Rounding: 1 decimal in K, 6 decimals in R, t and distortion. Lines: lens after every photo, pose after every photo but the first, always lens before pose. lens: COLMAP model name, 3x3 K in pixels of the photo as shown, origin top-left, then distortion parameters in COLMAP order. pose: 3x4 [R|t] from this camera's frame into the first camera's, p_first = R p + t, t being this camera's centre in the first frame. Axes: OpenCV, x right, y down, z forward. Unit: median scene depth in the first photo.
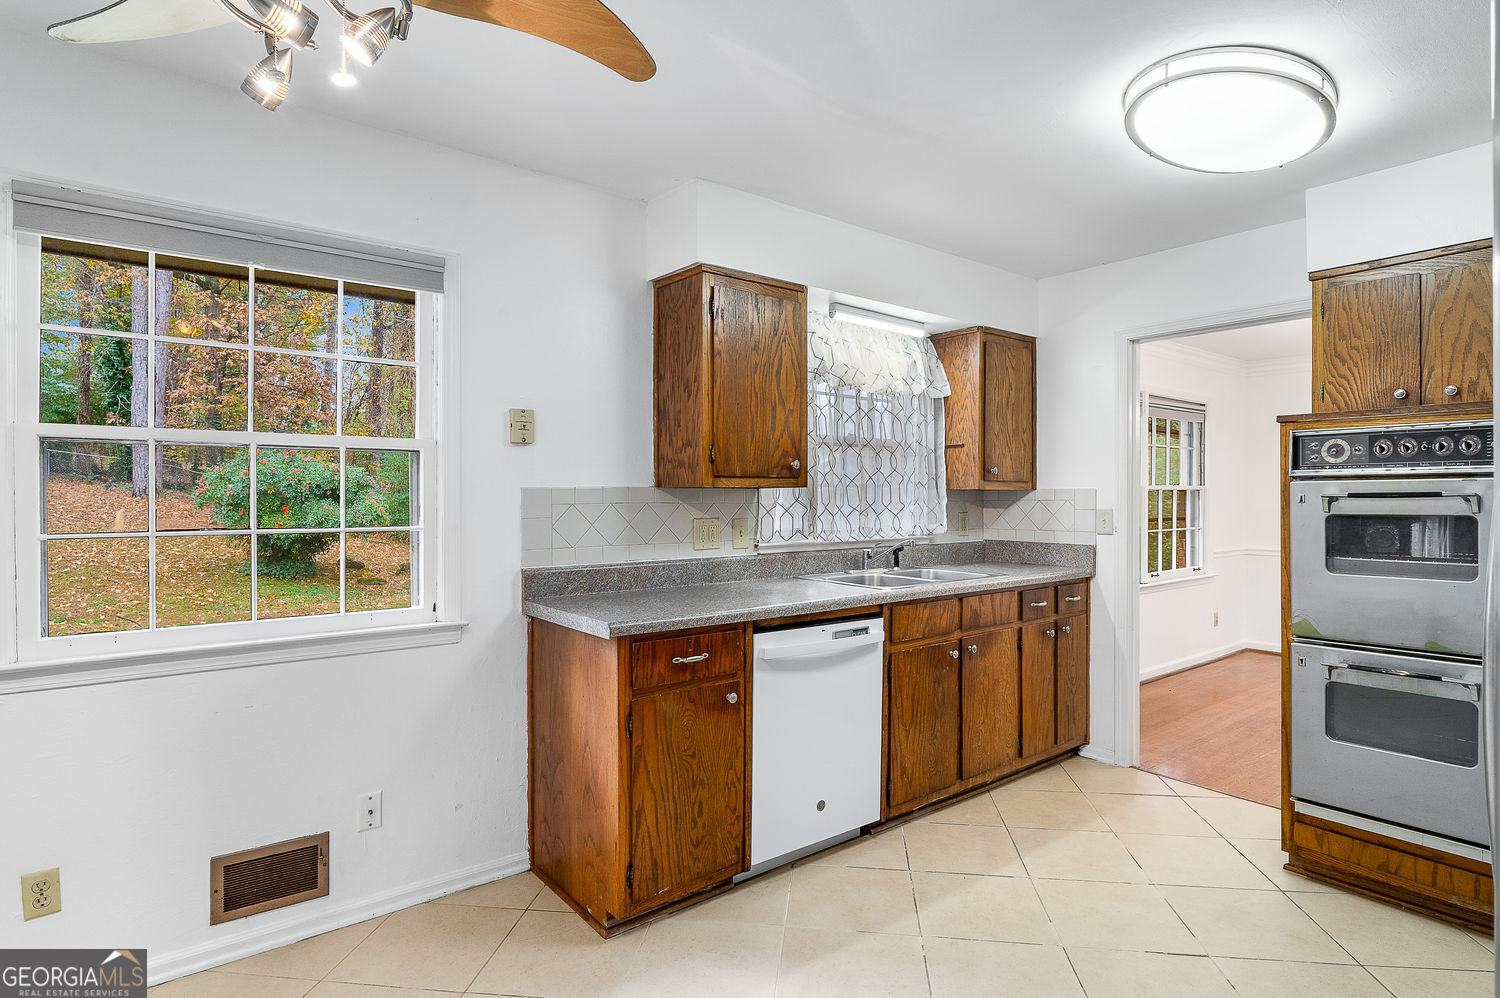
lens RADIAL K [[783.5, 0, 768.3], [0, 783.5, 499.6], [0, 0, 1]] dist [0.000146, 0.000320]
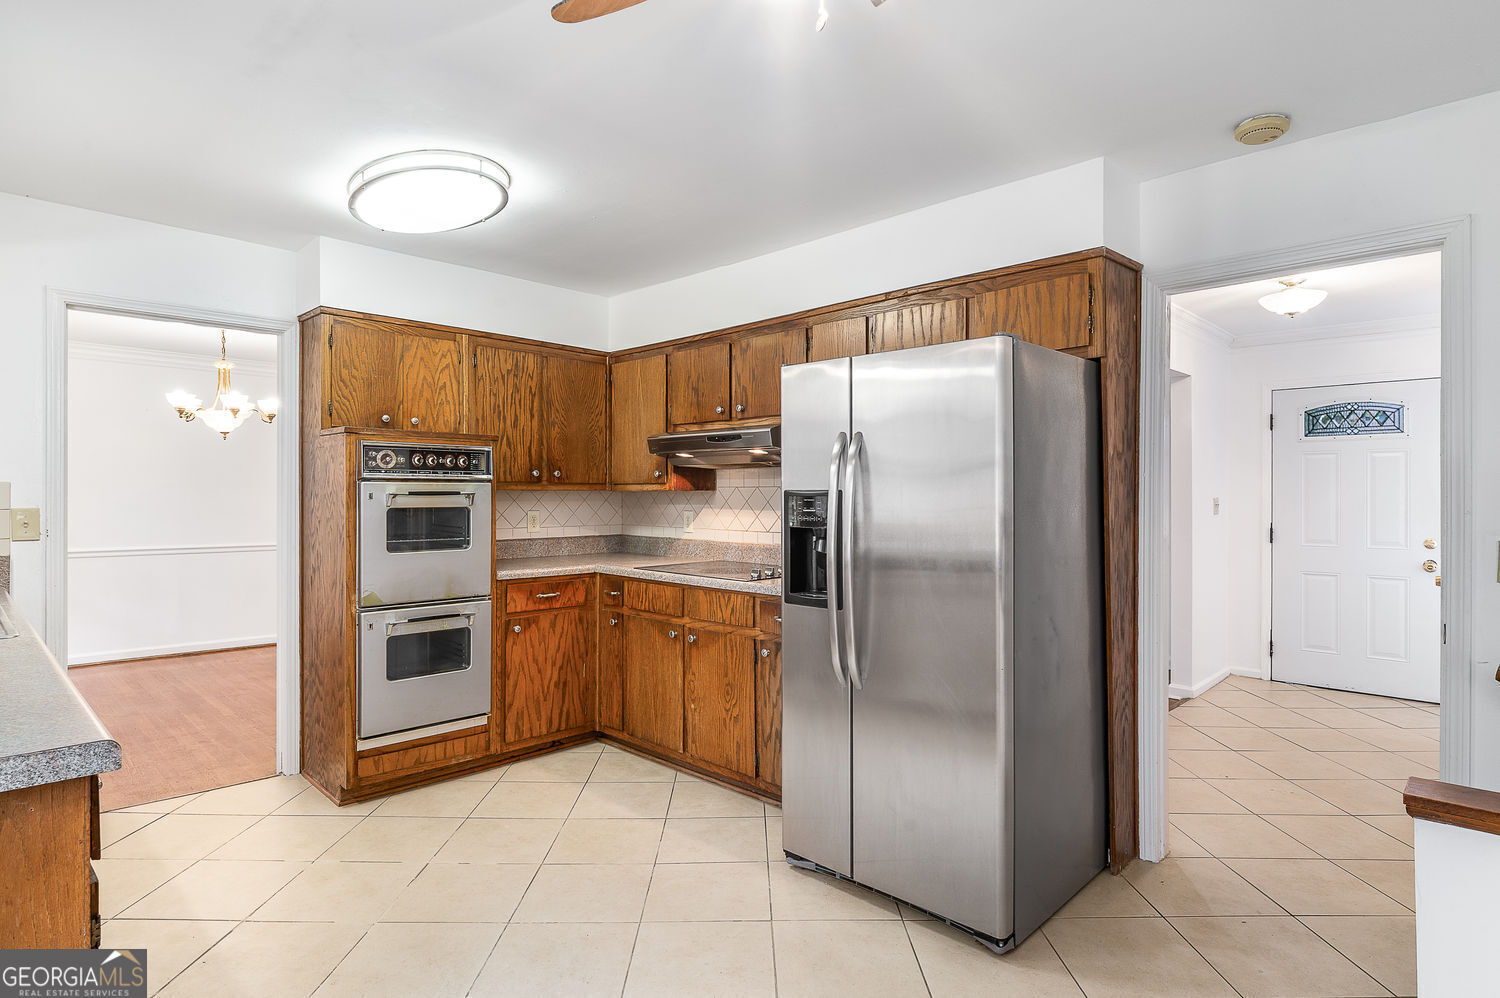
lens RADIAL K [[783.5, 0, 768.3], [0, 783.5, 499.6], [0, 0, 1]] dist [0.000146, 0.000320]
pose [[-0.103504, -0.003188, 0.994624, -0.639033], [0.000300, 0.999995, 0.003236, 0.000814], [-0.994629, 0.000634, -0.103502, 0.510112]]
